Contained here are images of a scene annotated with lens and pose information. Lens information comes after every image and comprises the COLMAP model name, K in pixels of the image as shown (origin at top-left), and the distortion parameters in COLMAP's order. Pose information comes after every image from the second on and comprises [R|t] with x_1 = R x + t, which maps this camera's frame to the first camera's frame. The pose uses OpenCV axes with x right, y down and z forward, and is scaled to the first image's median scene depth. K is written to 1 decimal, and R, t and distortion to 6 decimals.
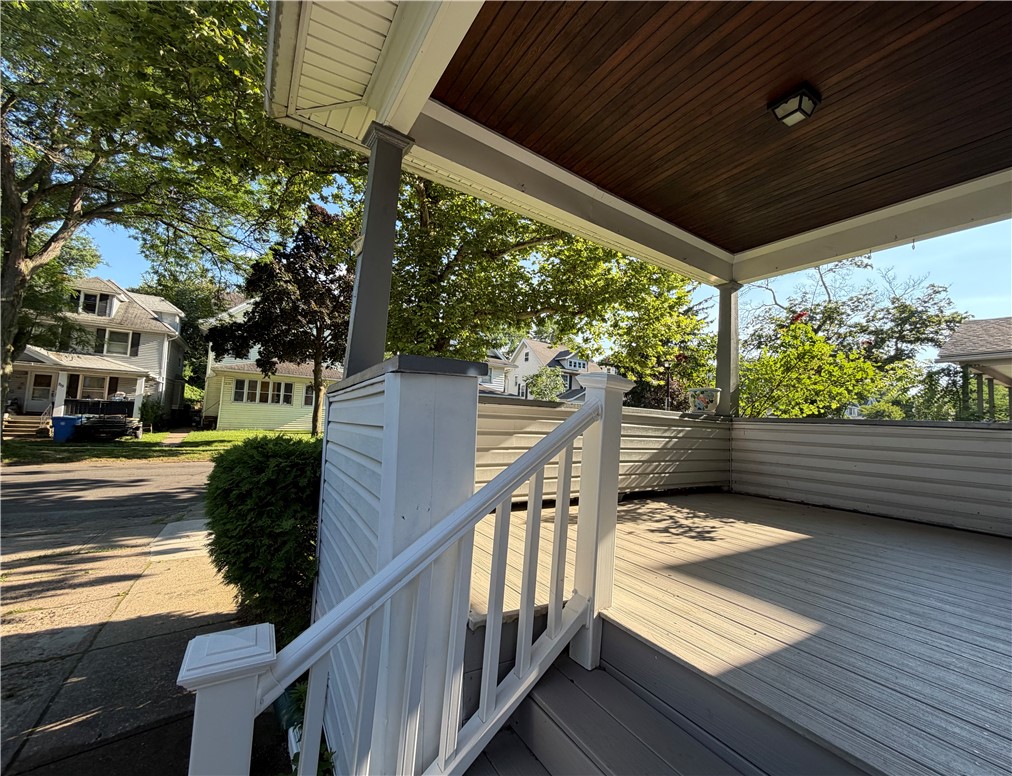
lens RADIAL K [[406.6, 0, 511.7], [0, 406.6, 389.0], [0, 0, 1]] dist [-0.002520, -0.000159]
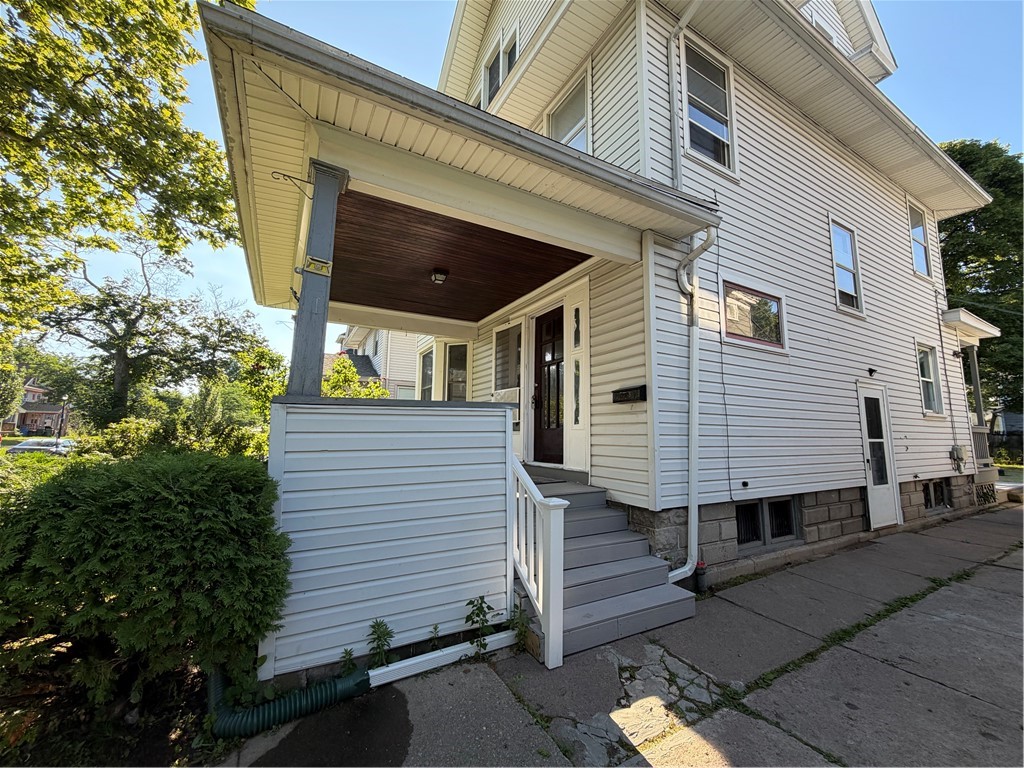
lens RADIAL K [[409.4, 0, 515.4], [0, 409.4, 383.5], [0, 0, 1]] dist [0.000762, 0.000431]
pose [[0.059333, 0.070442, 0.995750, -0.320887], [-0.072990, 0.995143, -0.066050, -0.003763], [-0.995566, -0.068761, 0.064187, 0.094774]]
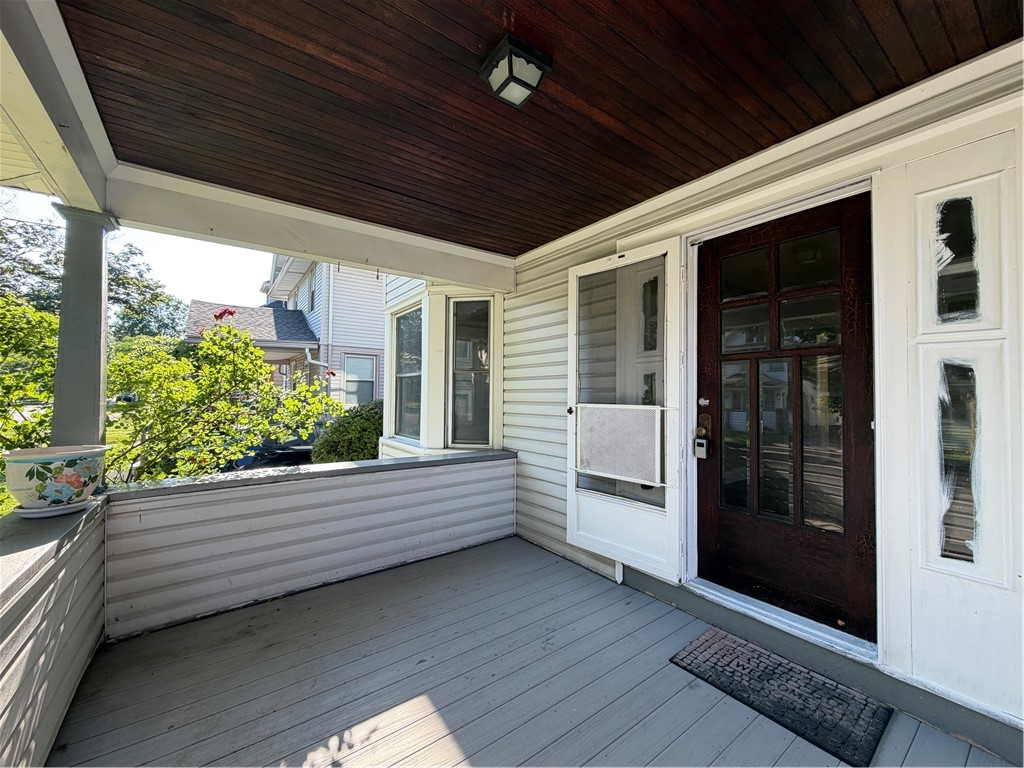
lens RADIAL K [[409.4, 0, 514.9], [0, 409.4, 379.9], [0, 0, 1]] dist [0.000762, 0.000431]
pose [[-0.065507, -0.024722, 0.997546, 0.005580], [-0.080228, 0.996587, 0.019430, -0.049471], [-0.994622, -0.078759, -0.067267, 0.229672]]
